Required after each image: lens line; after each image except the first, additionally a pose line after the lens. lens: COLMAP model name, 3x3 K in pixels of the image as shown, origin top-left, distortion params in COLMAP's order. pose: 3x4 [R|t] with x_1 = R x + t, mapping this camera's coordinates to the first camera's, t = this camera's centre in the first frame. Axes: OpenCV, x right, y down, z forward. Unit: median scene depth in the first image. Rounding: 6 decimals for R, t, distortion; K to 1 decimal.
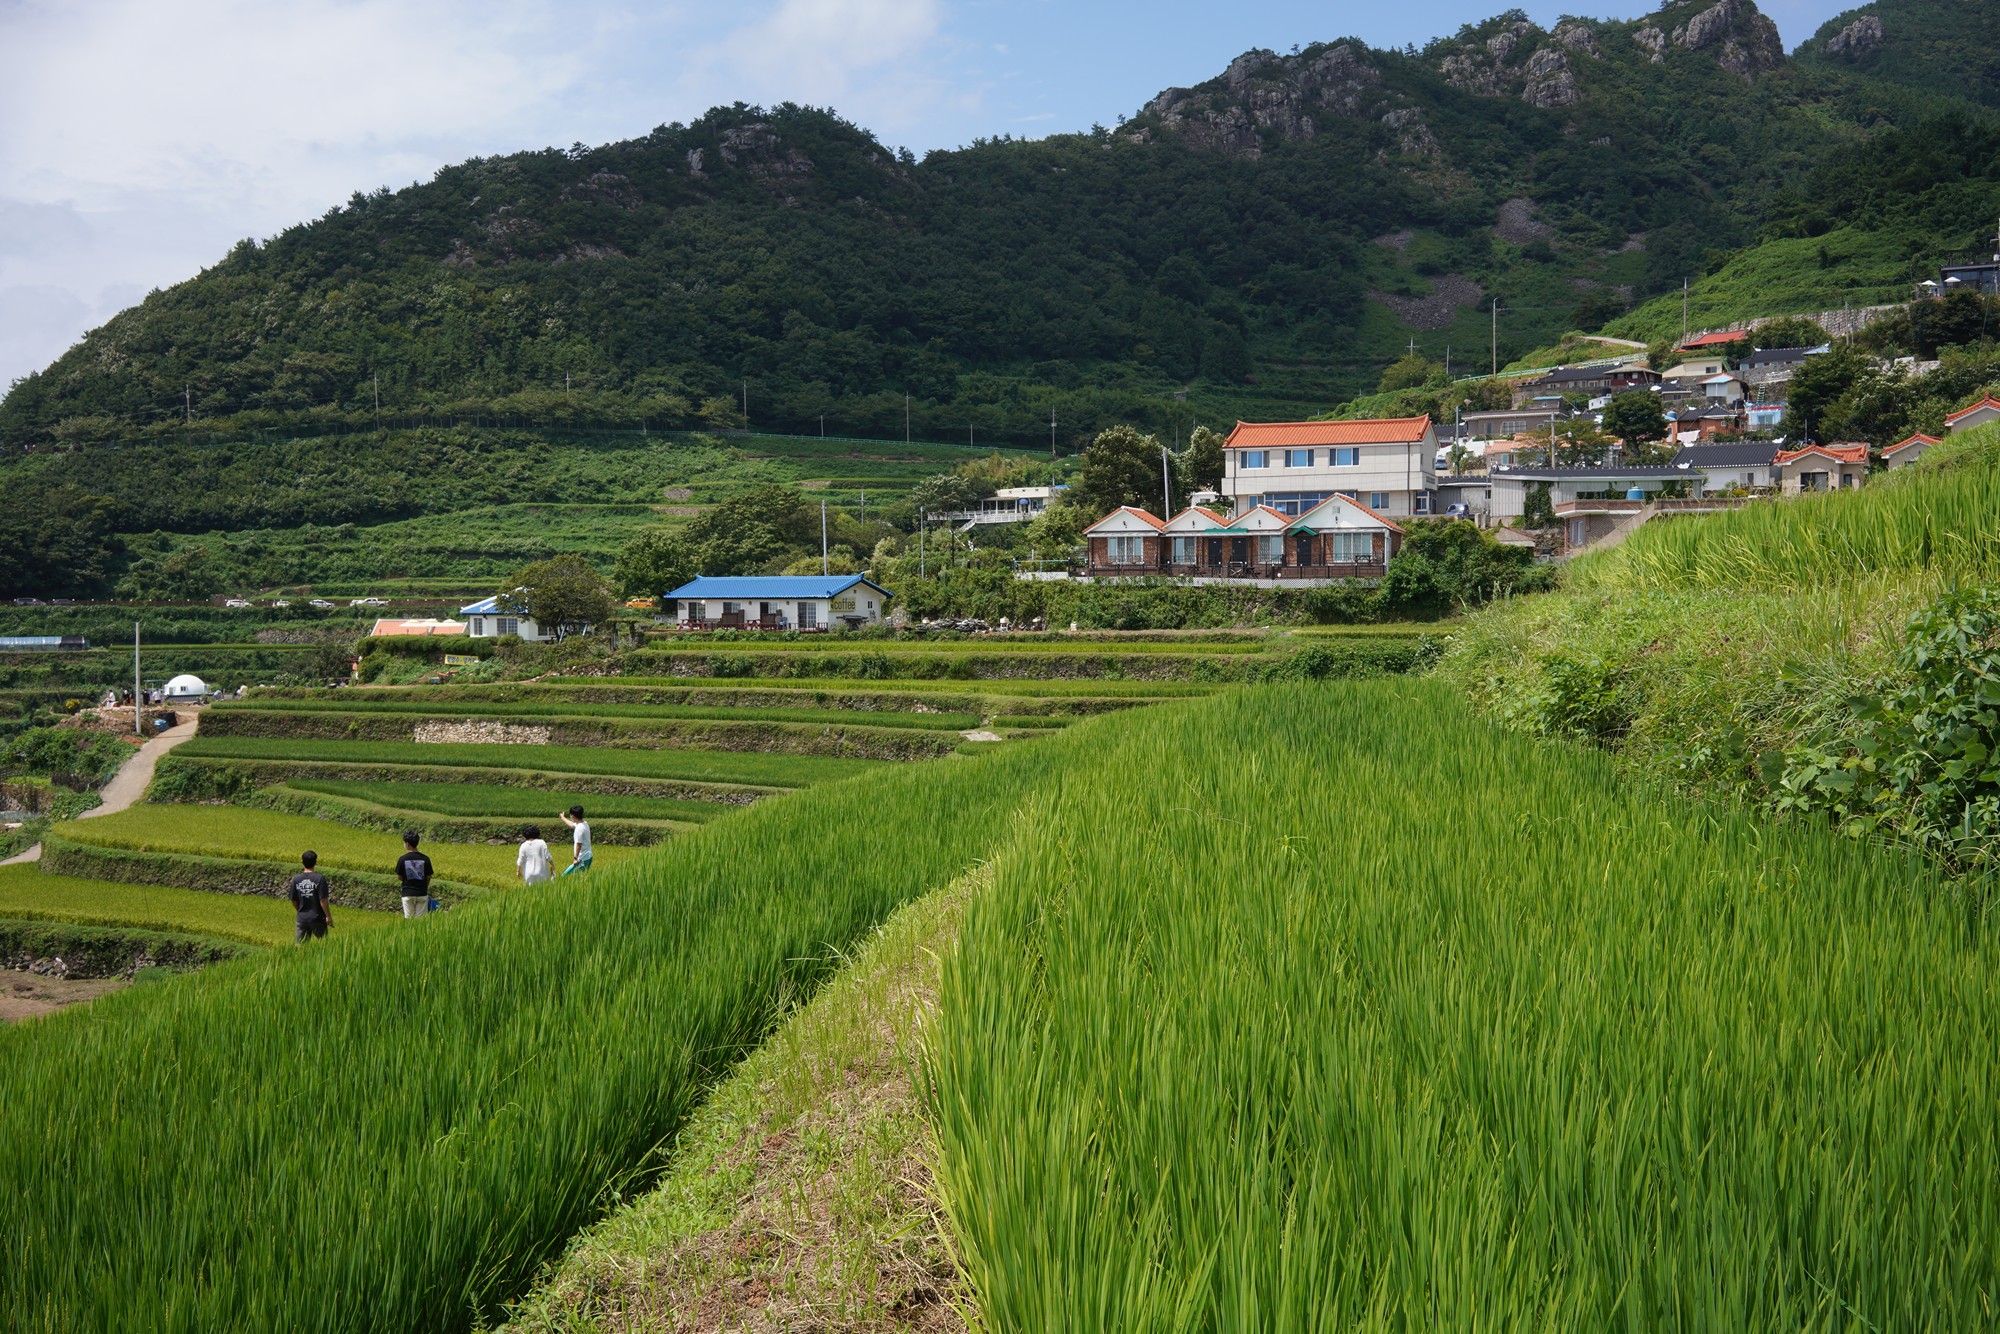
lens RADIAL K [[2090.4, 0, 1002.8], [0, 2090.4, 673.7], [0, 0, 1]] dist [-0.003448, 0.000000]
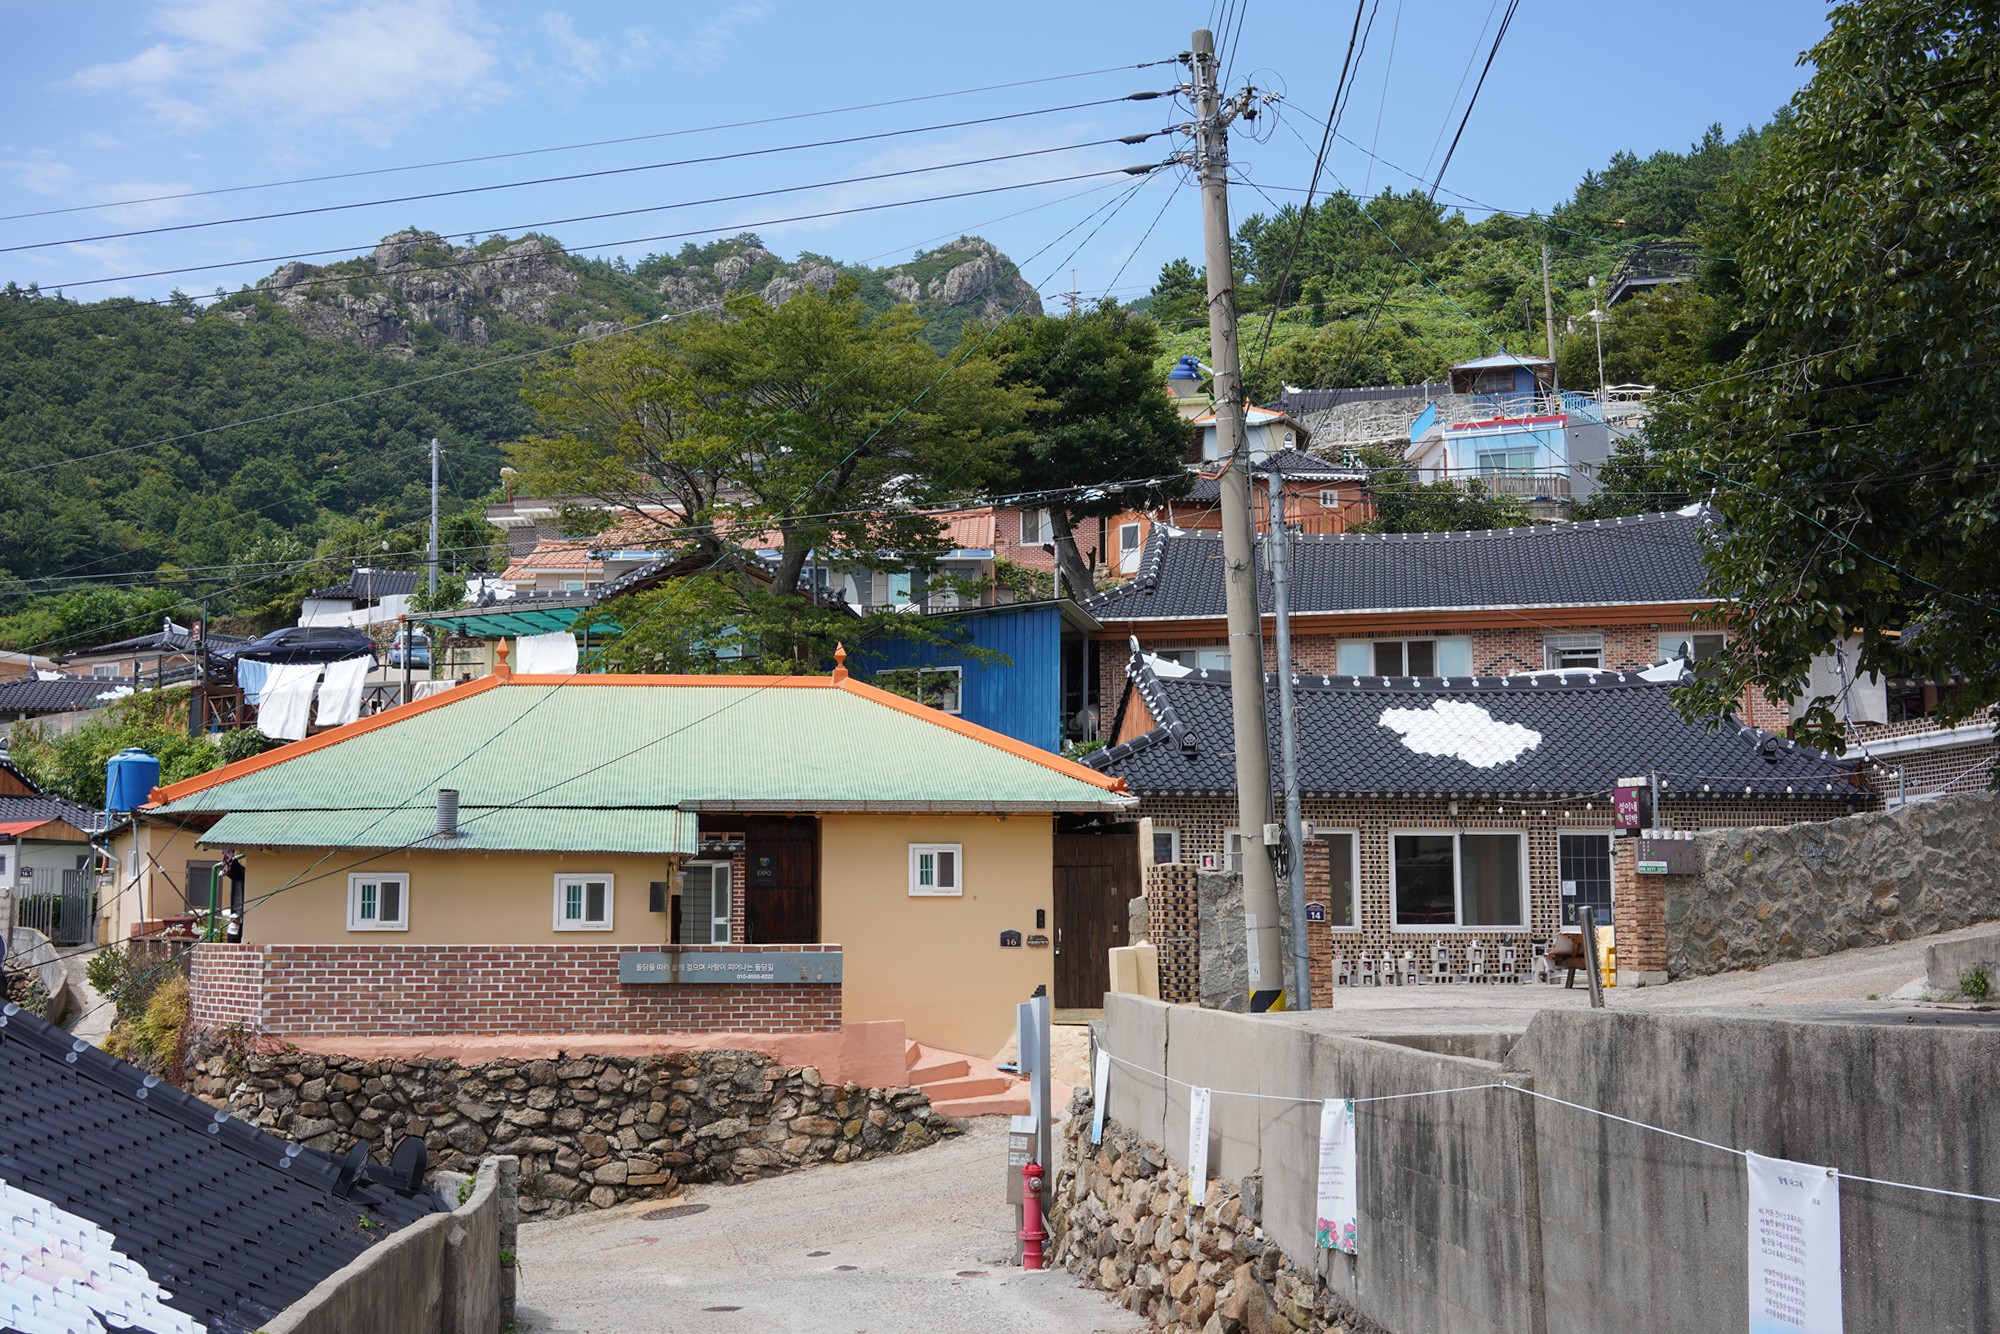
lens RADIAL K [[2090.4, 0, 999.3], [0, 2090.4, 671.1], [0, 0, 1]] dist [-0.003448, 0.000000]
pose [[0.936128, 0.047203, 0.348476, 0.062318], [0.008929, 0.987440, -0.157740, -0.016808], [-0.351545, 0.150777, 0.923949, 0.243389]]
